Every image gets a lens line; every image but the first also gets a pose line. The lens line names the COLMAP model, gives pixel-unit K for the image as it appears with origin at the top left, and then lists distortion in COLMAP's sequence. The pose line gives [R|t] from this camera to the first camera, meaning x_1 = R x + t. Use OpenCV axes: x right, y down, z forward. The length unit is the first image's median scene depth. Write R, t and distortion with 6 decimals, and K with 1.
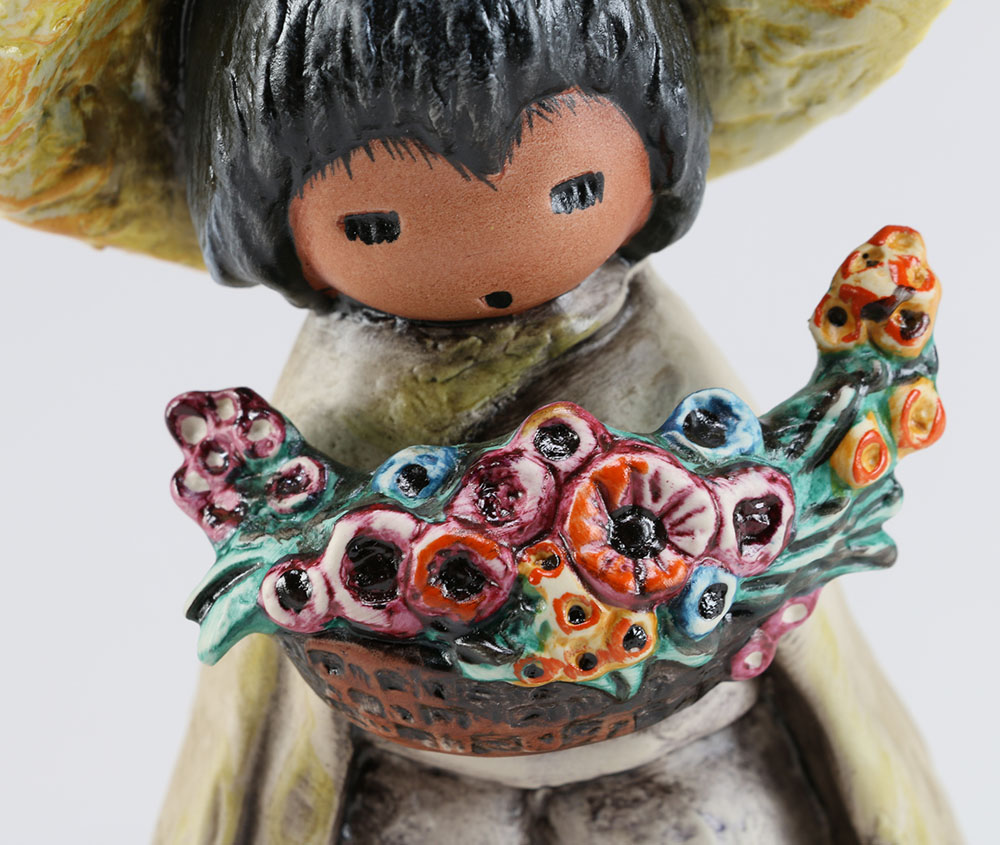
lens RADIAL K [[6873.6, 0, 502.4], [0, 6873.6, 427.0], [0, 0, 1]] dist [0.863908, 0.000000]
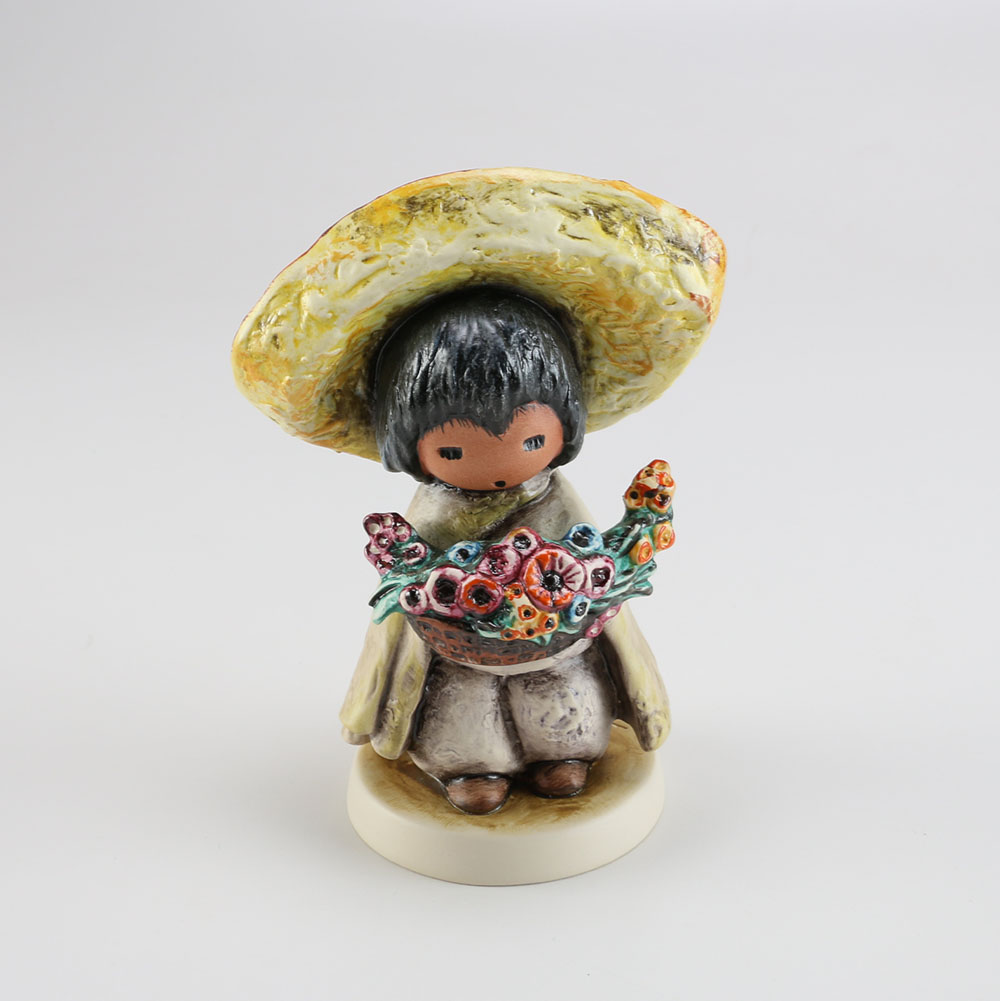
lens RADIAL K [[2373.3, 0, 500.3], [0, 2373.3, 491.5], [0, 0, 1]] dist [-0.057910, 0.000000]
pose [[0.998616, 0.043838, 0.029046, -0.025031], [-0.044448, 0.998797, 0.020718, -0.033179], [-0.028102, -0.021981, 0.999363, 0.141265]]
